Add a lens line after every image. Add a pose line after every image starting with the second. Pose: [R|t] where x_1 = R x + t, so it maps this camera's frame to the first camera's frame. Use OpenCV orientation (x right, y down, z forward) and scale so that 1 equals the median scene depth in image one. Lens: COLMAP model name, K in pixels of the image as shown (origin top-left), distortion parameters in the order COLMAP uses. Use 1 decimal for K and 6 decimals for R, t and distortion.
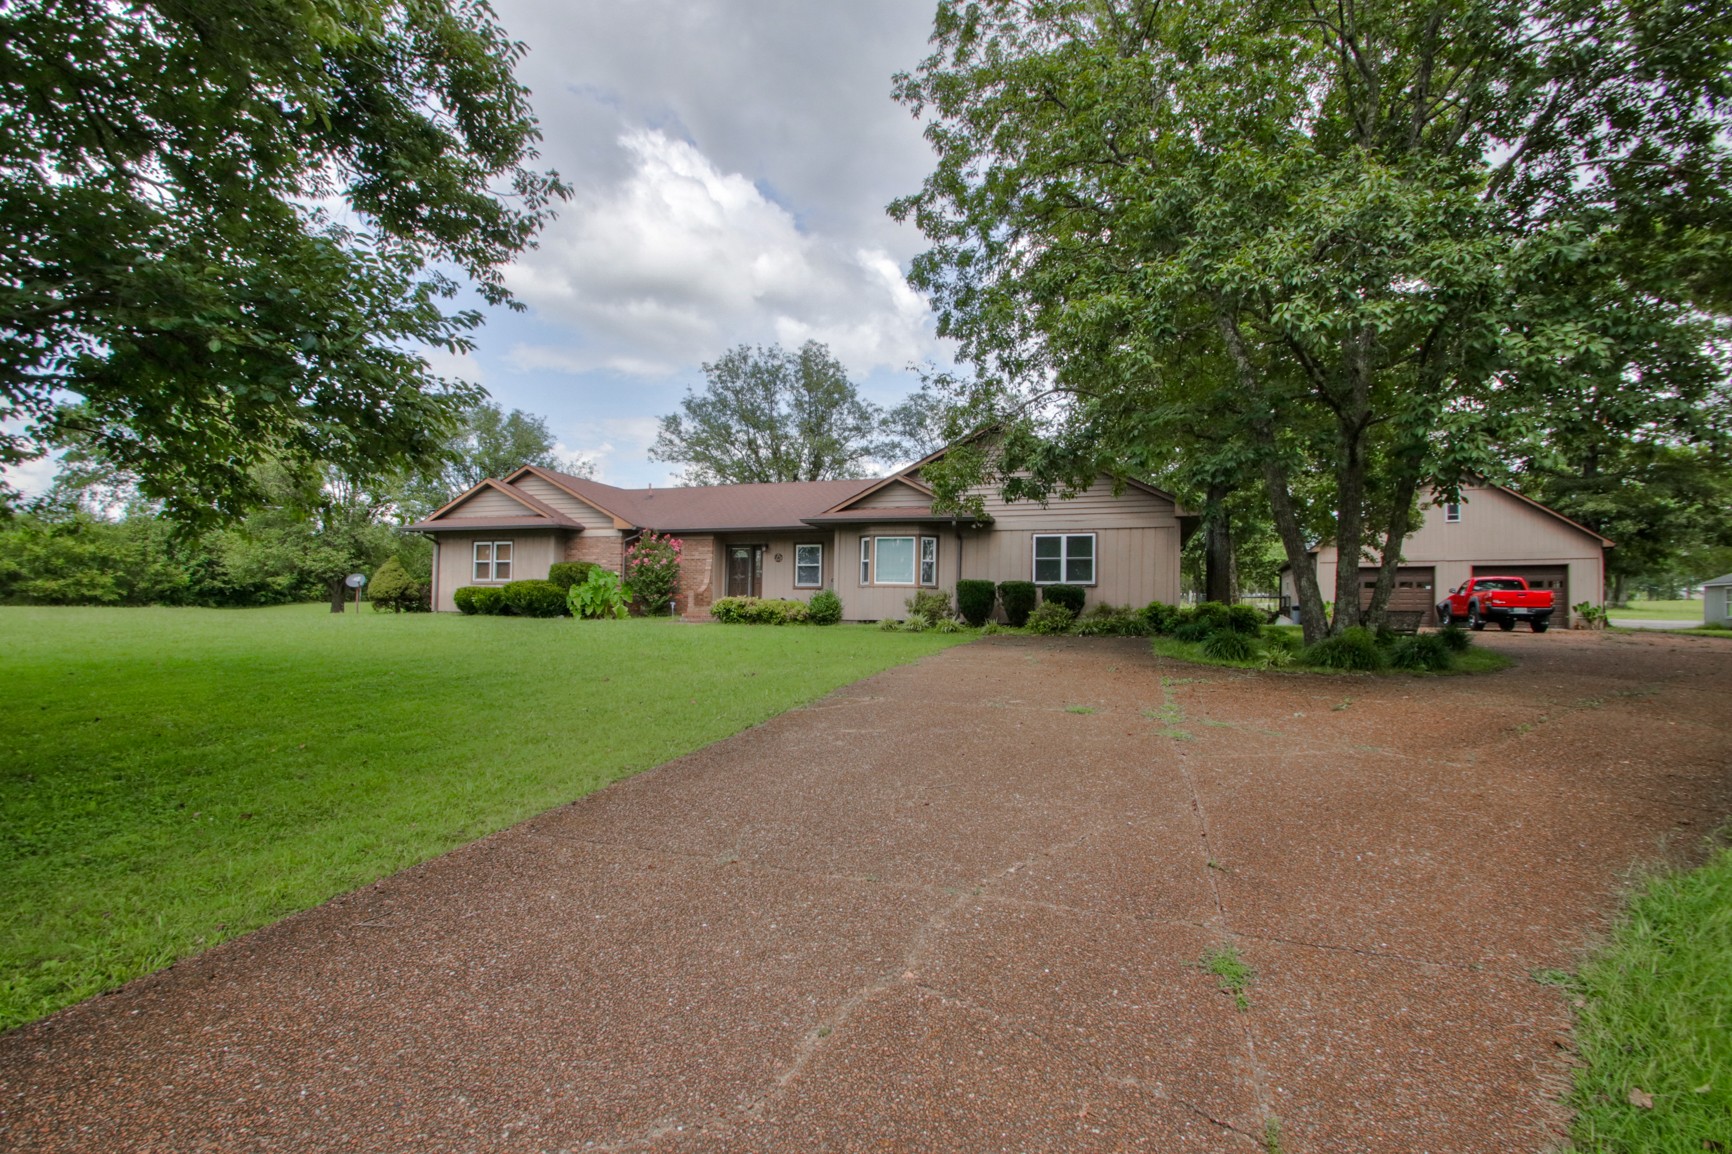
lens RADIAL K [[823.7, 0, 868.1], [0, 823.7, 575.3], [0, 0, 1]] dist [0.002019, -0.000315]
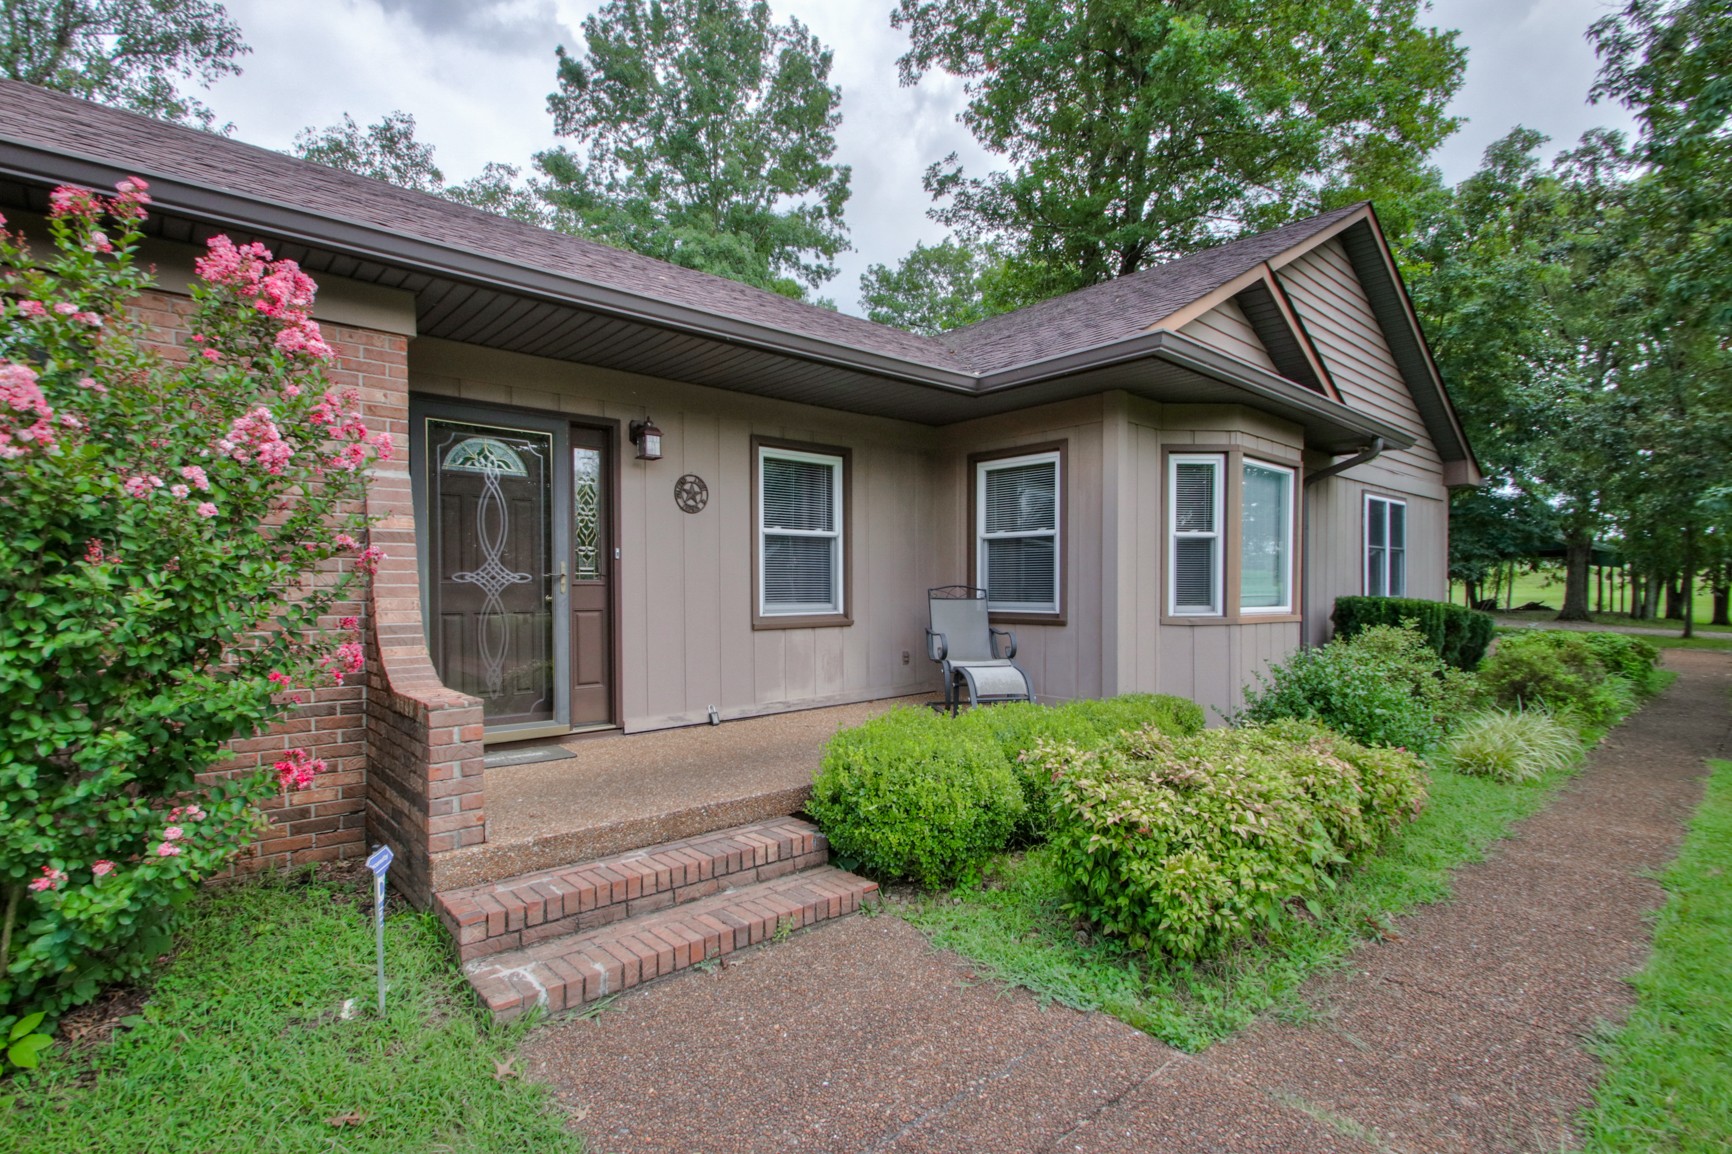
lens RADIAL K [[823.7, 0, 856.2], [0, 823.7, 582.2], [0, 0, 1]] dist [0.002019, -0.000315]
pose [[0.498431, -0.010307, 0.866868, -0.288033], [-0.024757, 0.999352, 0.026117, -0.004562], [-0.866576, -0.034478, 0.497853, 0.869643]]
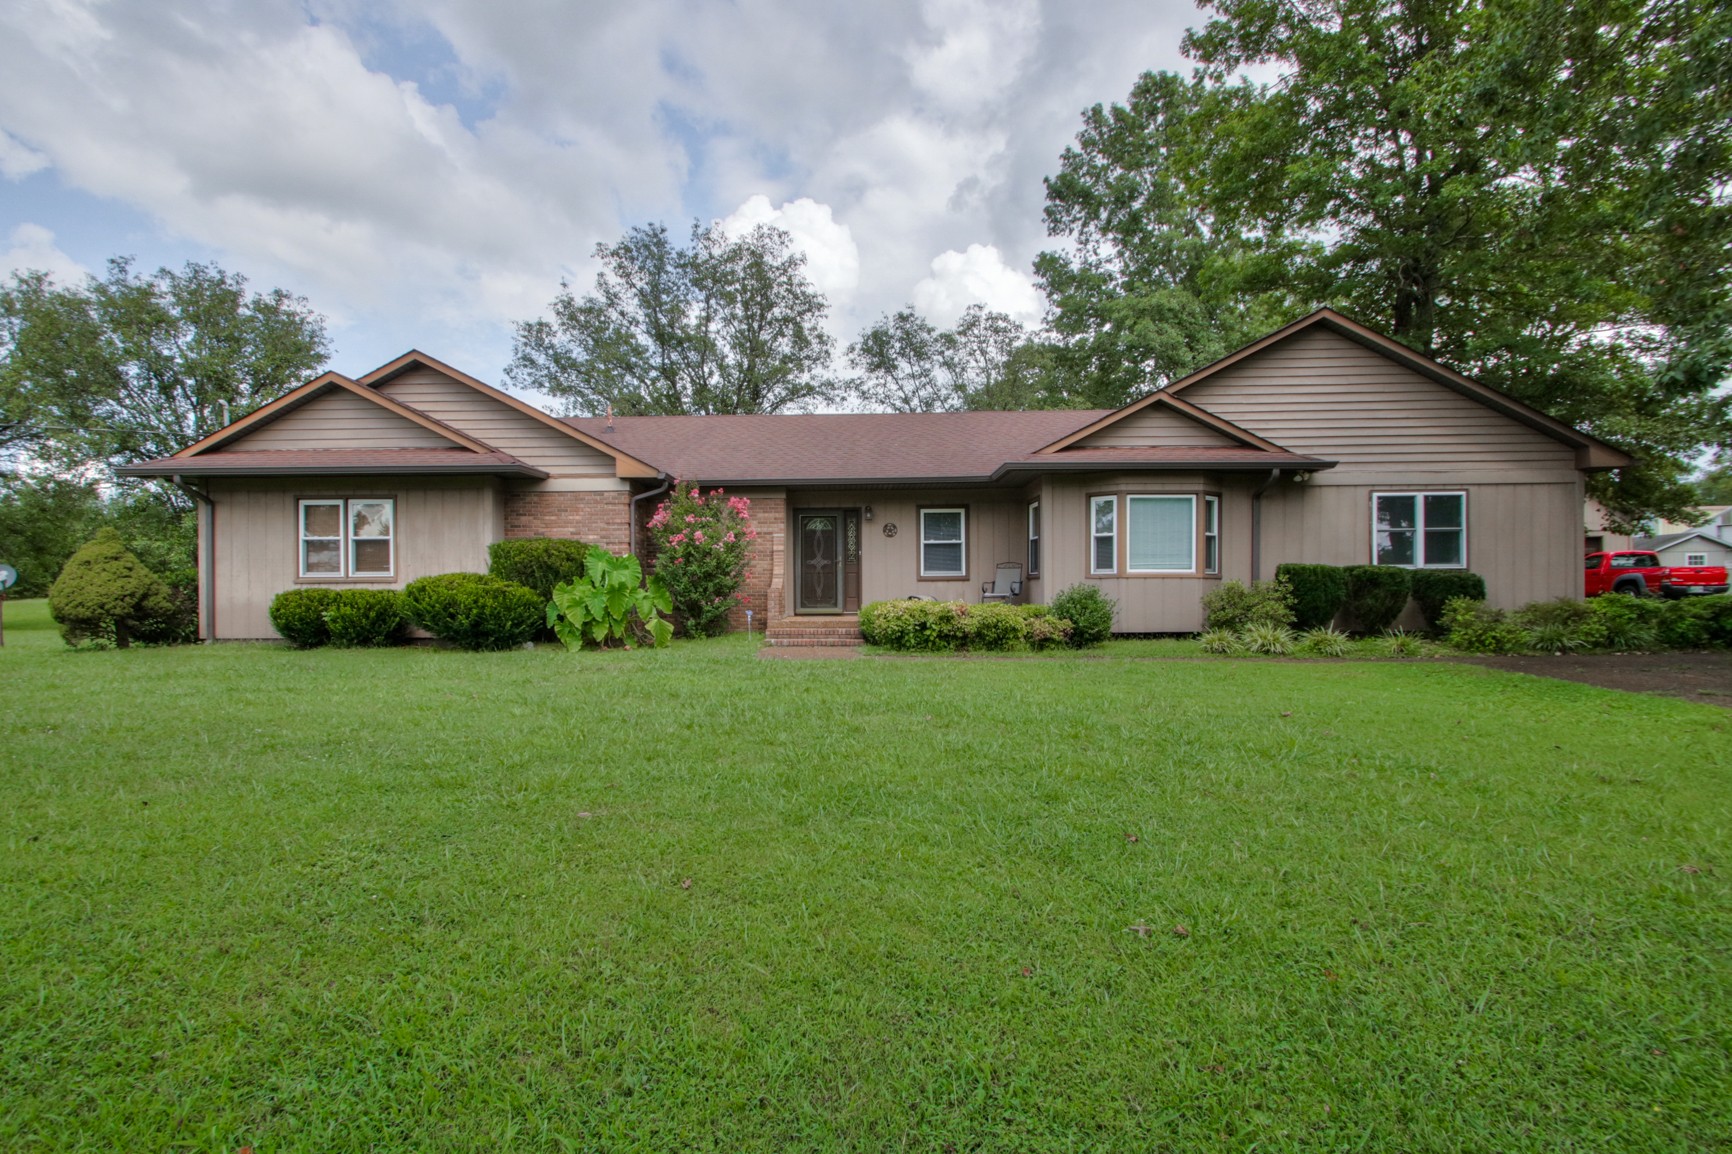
lens RADIAL K [[823.7, 0, 850.3], [0, 823.7, 581.5], [0, 0, 1]] dist [0.002019, -0.000315]
pose [[0.951894, -0.019969, 0.305776, -0.331354], [0.009463, 0.999314, 0.035803, -0.005920], [-0.306281, -0.031187, 0.951430, 0.440452]]
